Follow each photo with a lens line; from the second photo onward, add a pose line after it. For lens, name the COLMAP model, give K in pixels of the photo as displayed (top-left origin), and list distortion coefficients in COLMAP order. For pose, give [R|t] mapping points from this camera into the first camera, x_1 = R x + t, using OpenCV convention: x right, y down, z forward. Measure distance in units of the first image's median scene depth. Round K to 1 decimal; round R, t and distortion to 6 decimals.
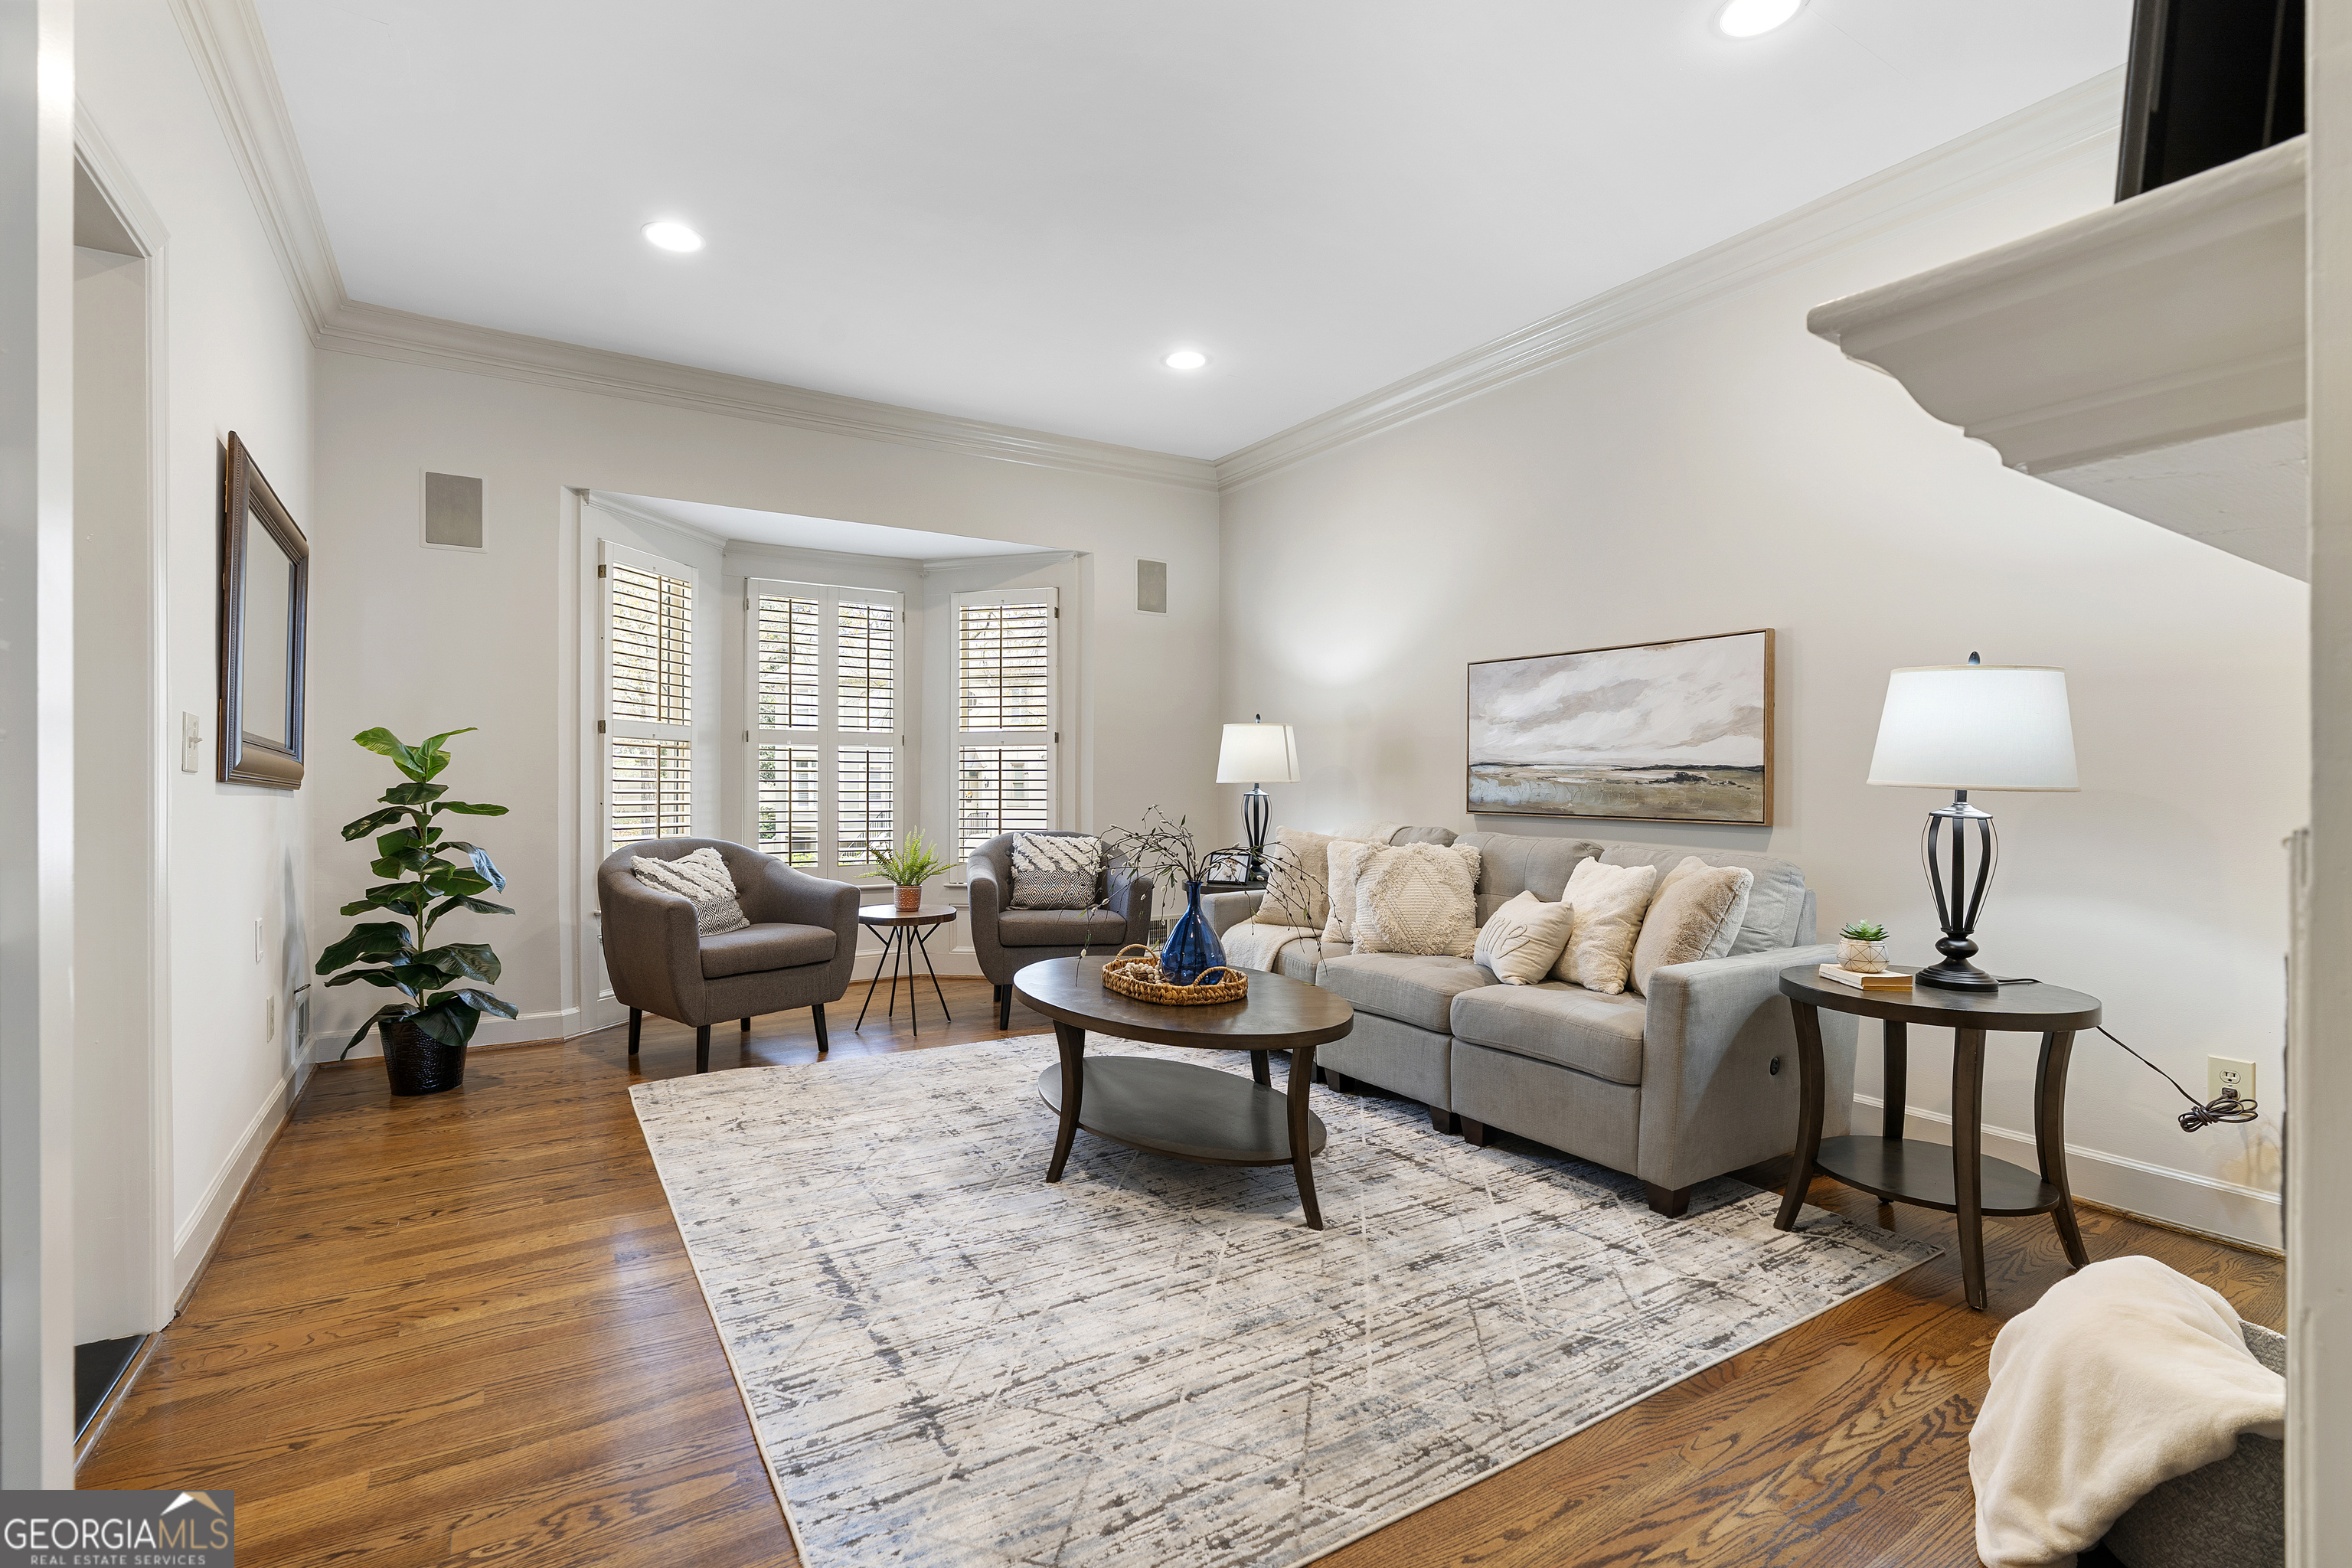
lens RADIAL K [[961.8, 0, 1010.2], [0, 961.8, 790.0], [0, 0, 1]] dist [-0.009401, 0.000014]
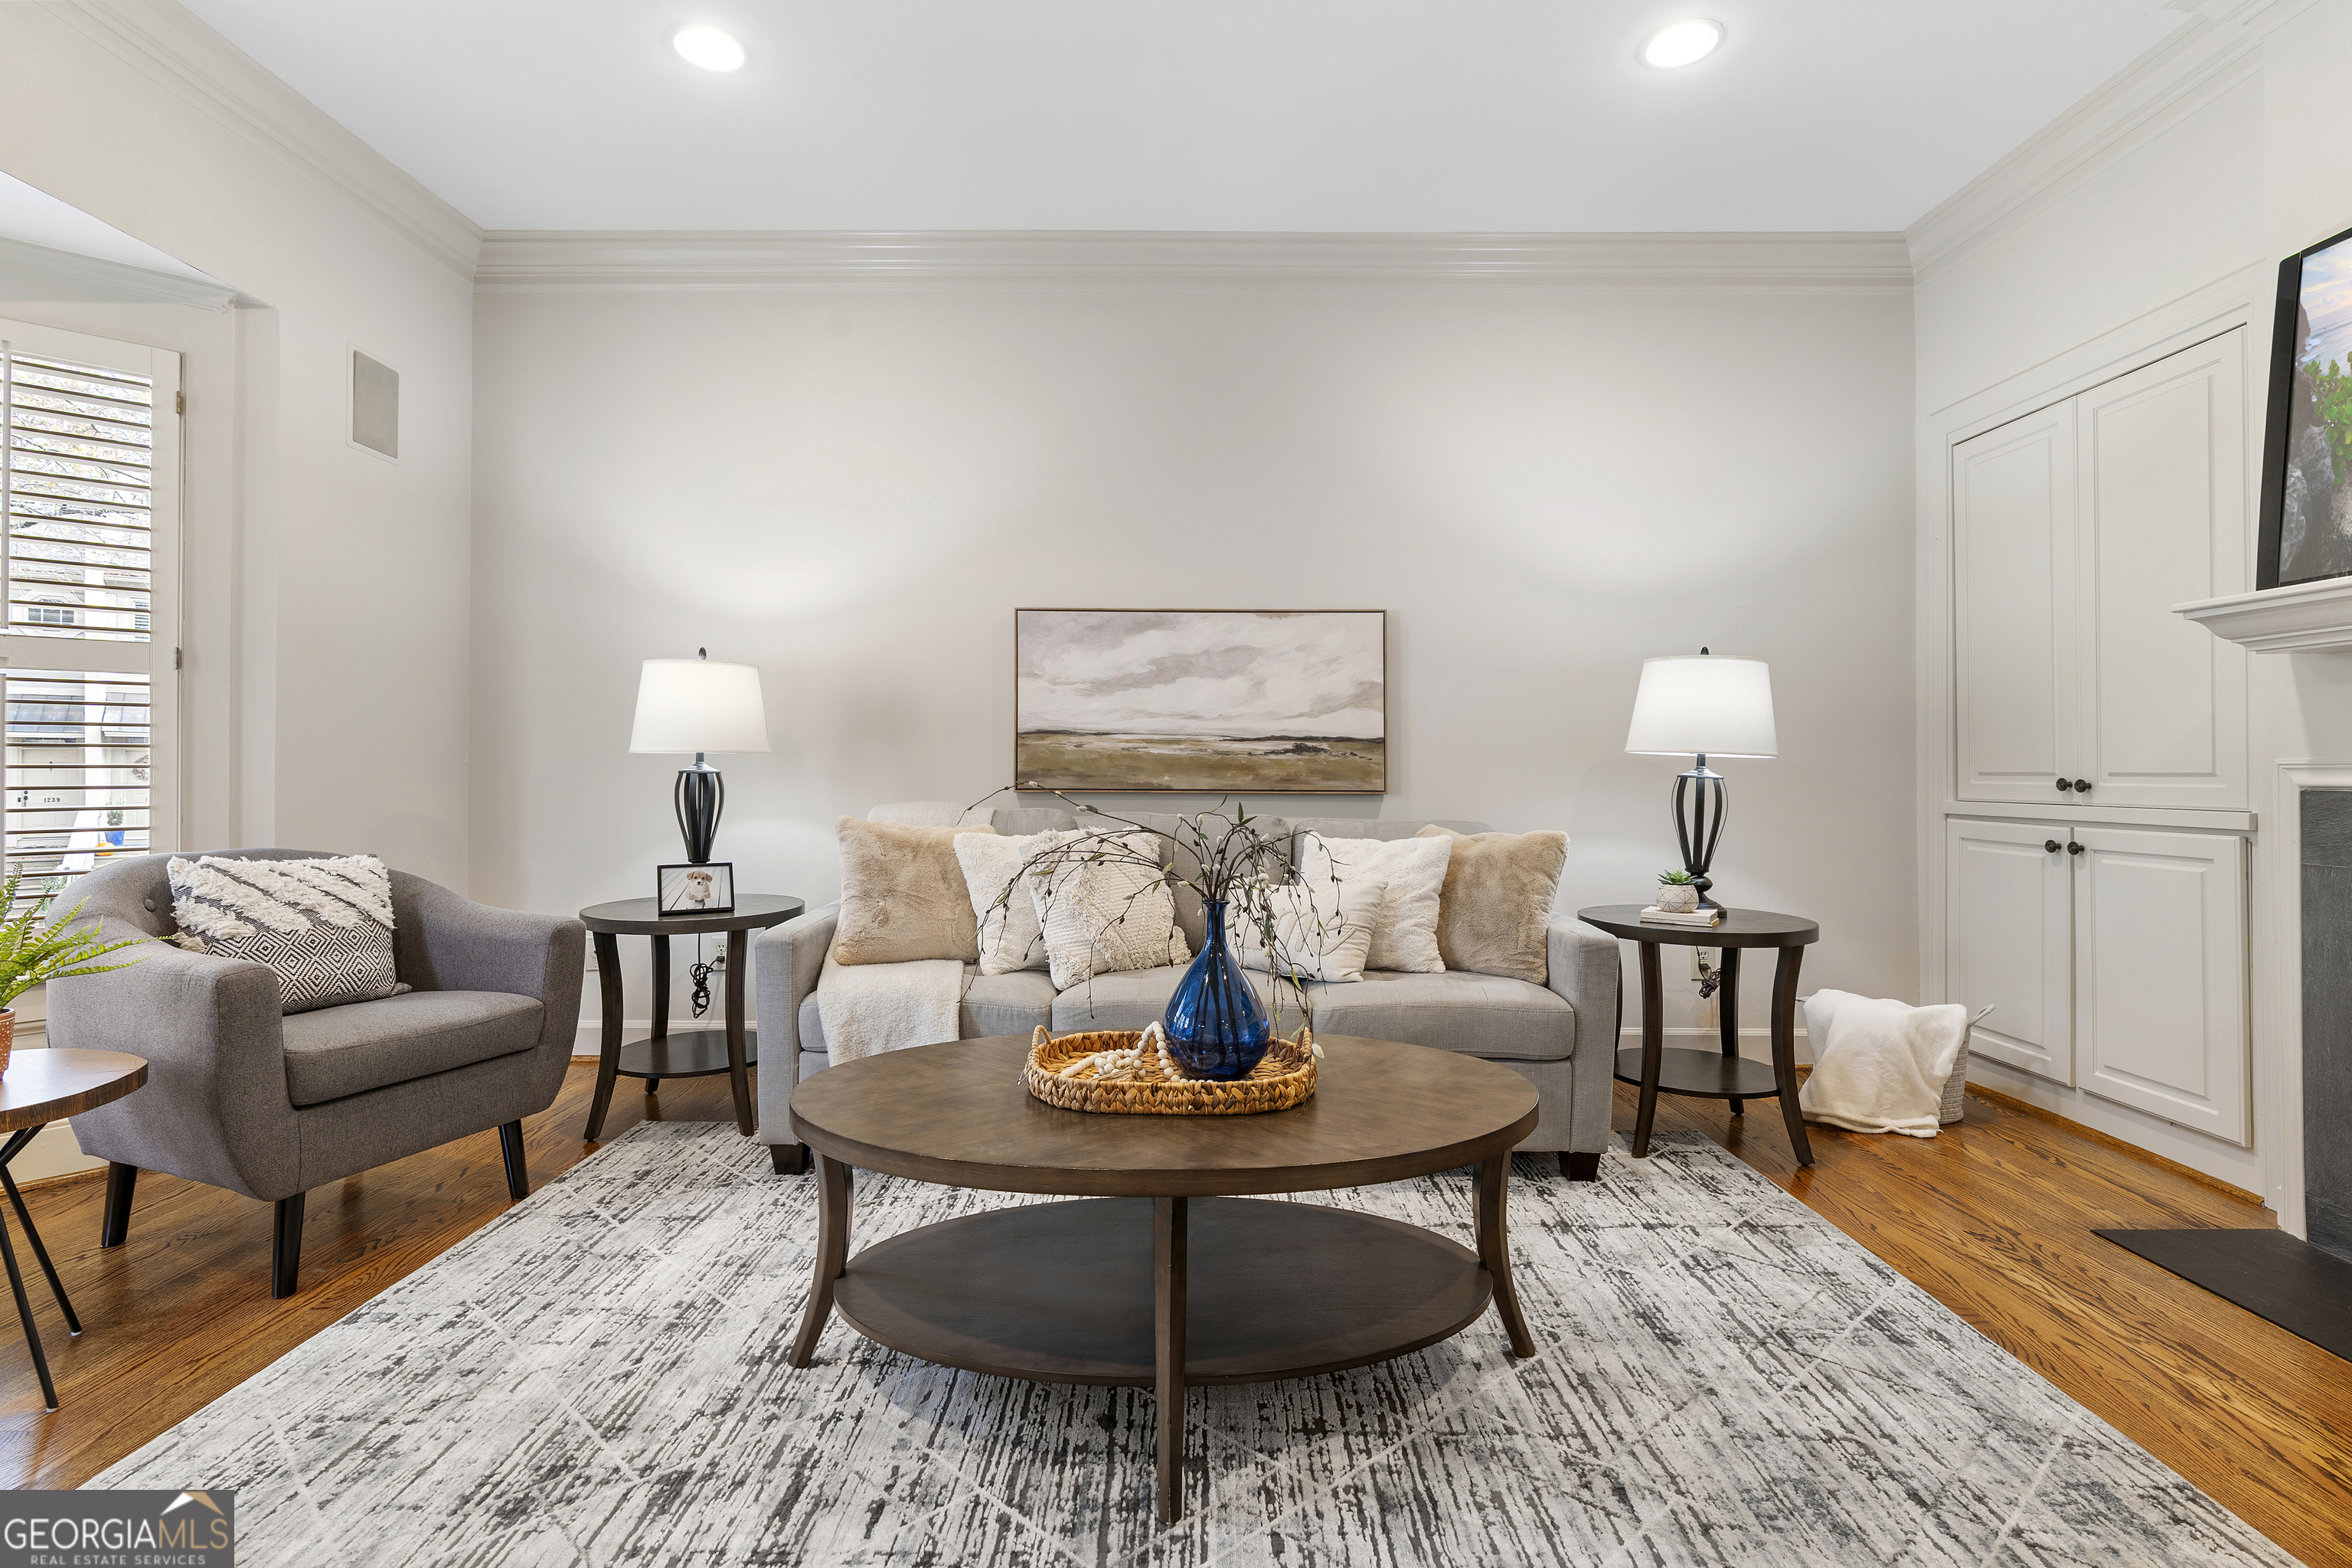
lens RADIAL K [[1098.6, 0, 1170.9], [0, 1098.6, 763.0], [0, 0, 1]] dist [-0.008688, 0.001313]
pose [[0.487195, 0.003331, 0.873287, -0.479397], [0.005282, 0.999963, -0.006761, 0.011805], [-0.873277, 0.007907, 0.487159, 0.738390]]
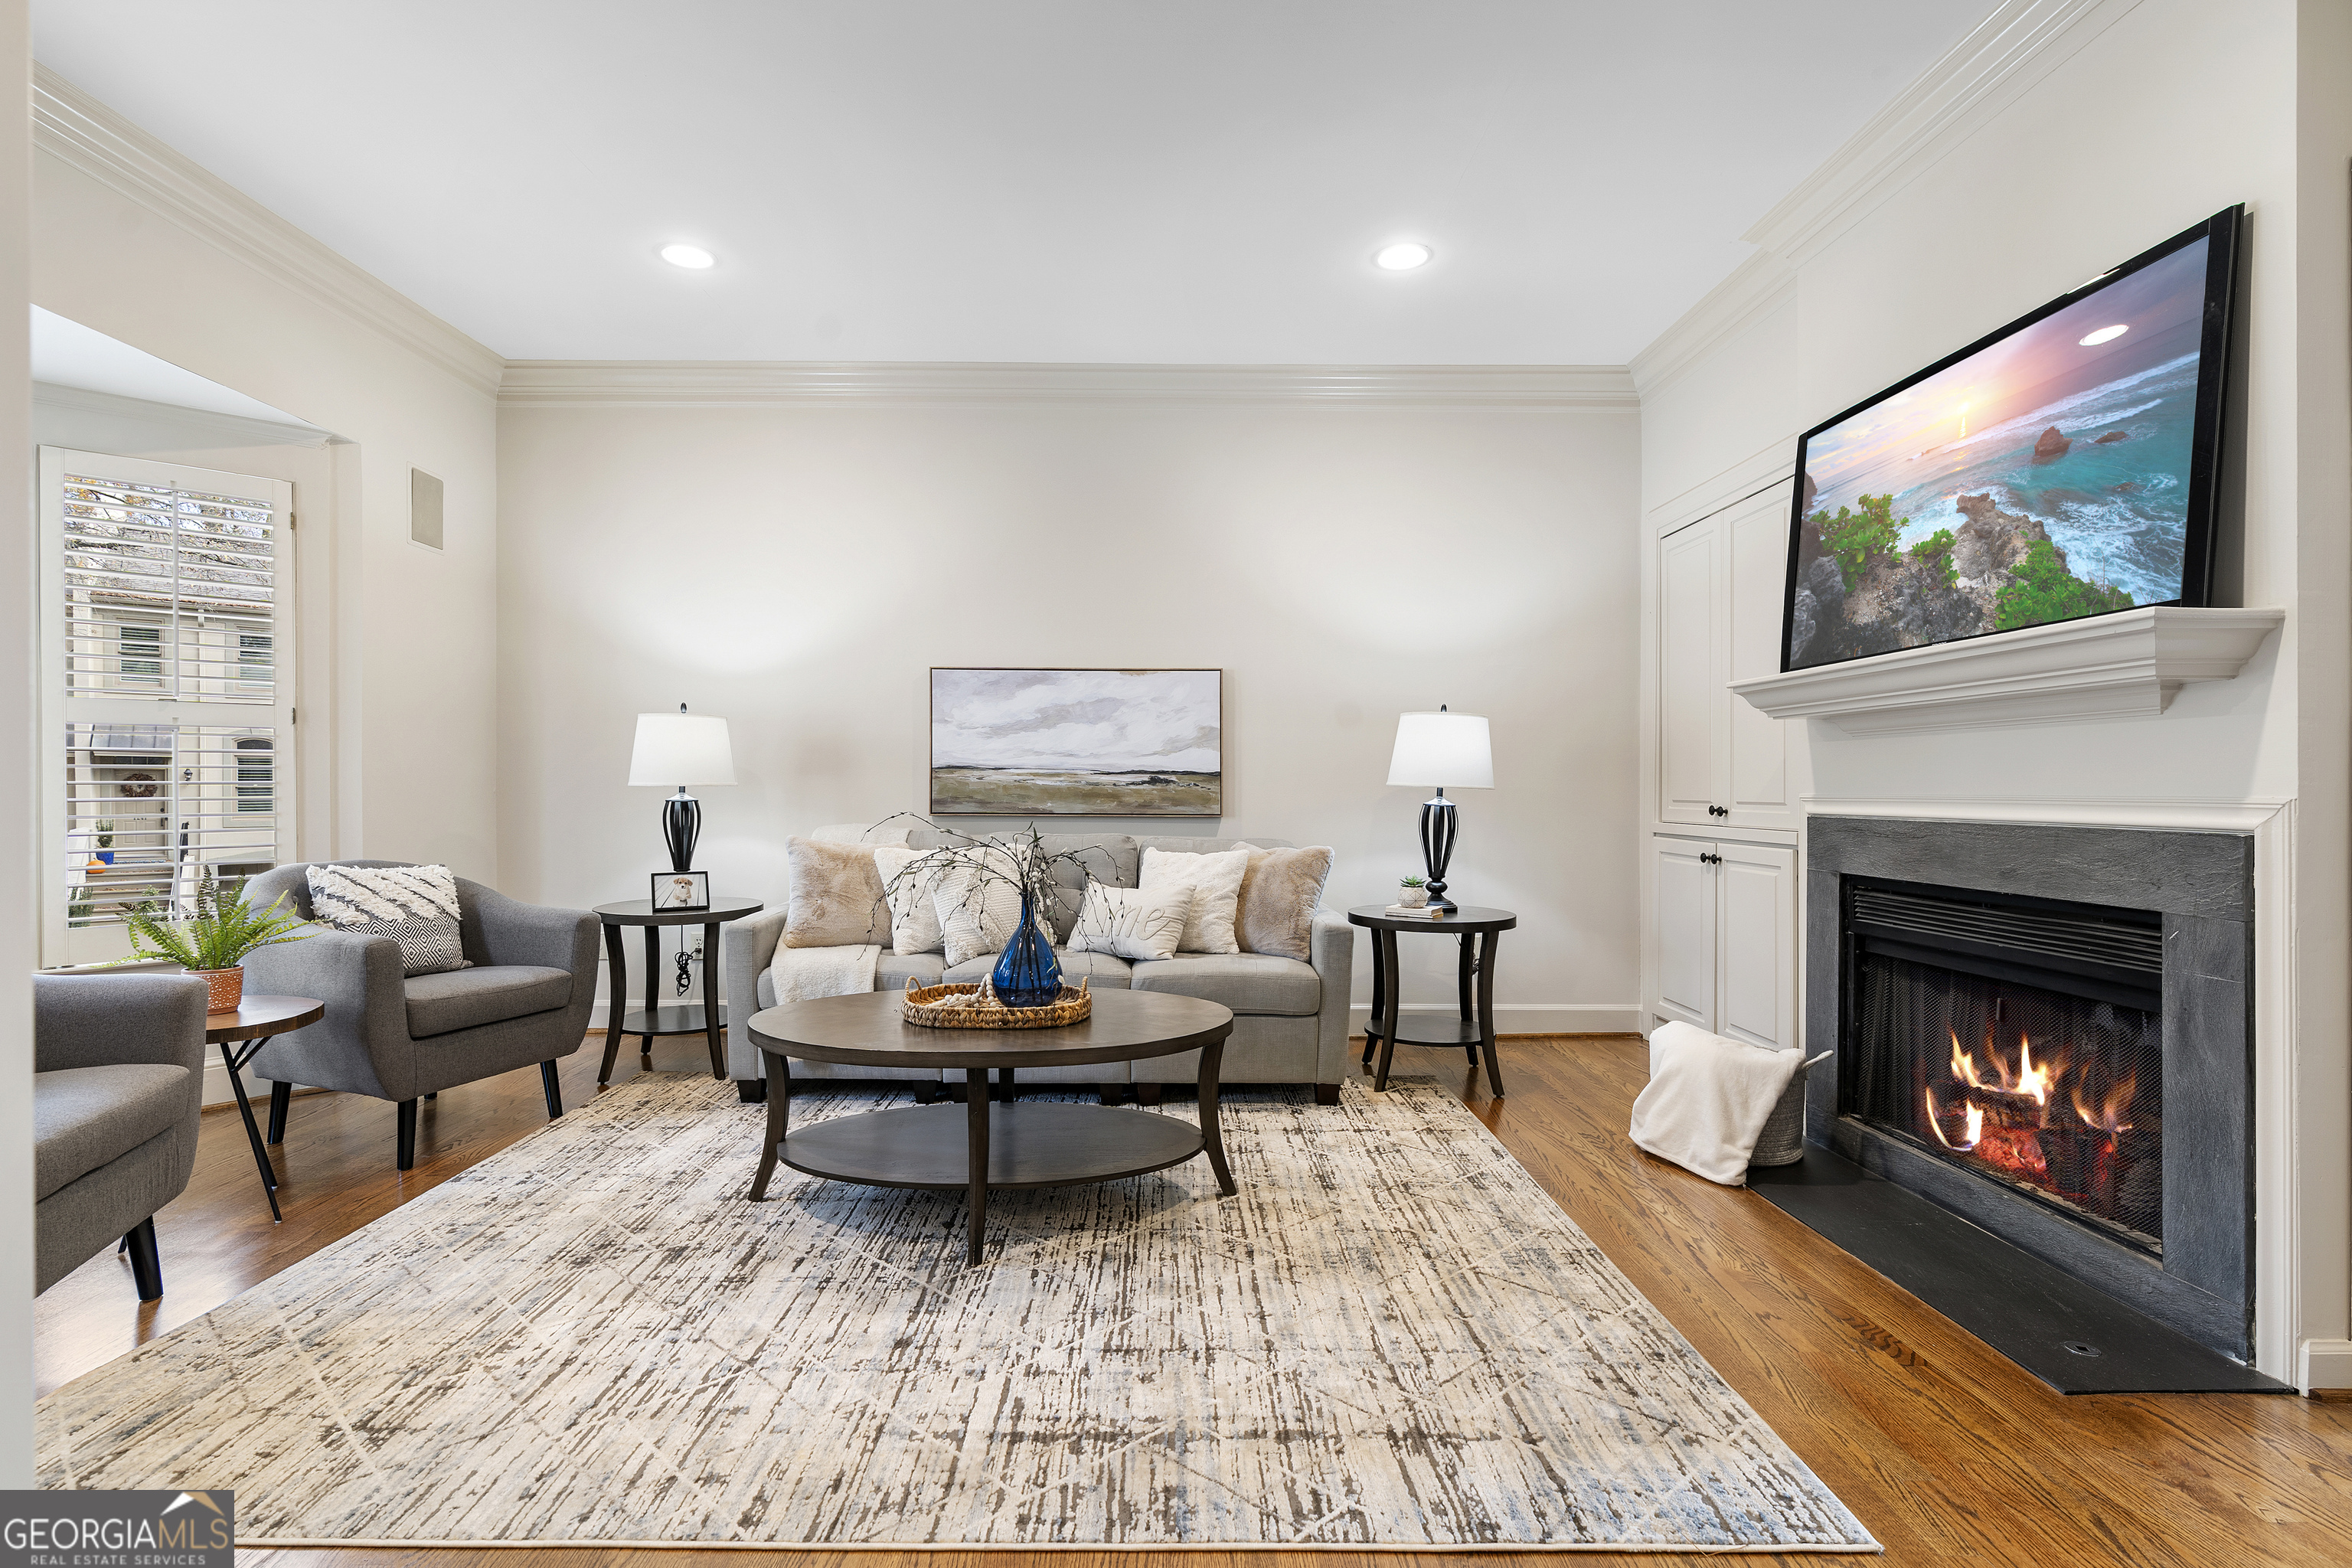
lens RADIAL K [[1102.6, 0, 1077.4], [0, 1102.6, 785.9], [0, 0, 1]] dist [-0.012264, 0.000127]
pose [[0.532382, -0.003319, 0.846497, -0.740844], [0.008659, 0.999961, -0.001525, -0.006142], [-0.846460, 0.008142, 0.532391, 0.426468]]
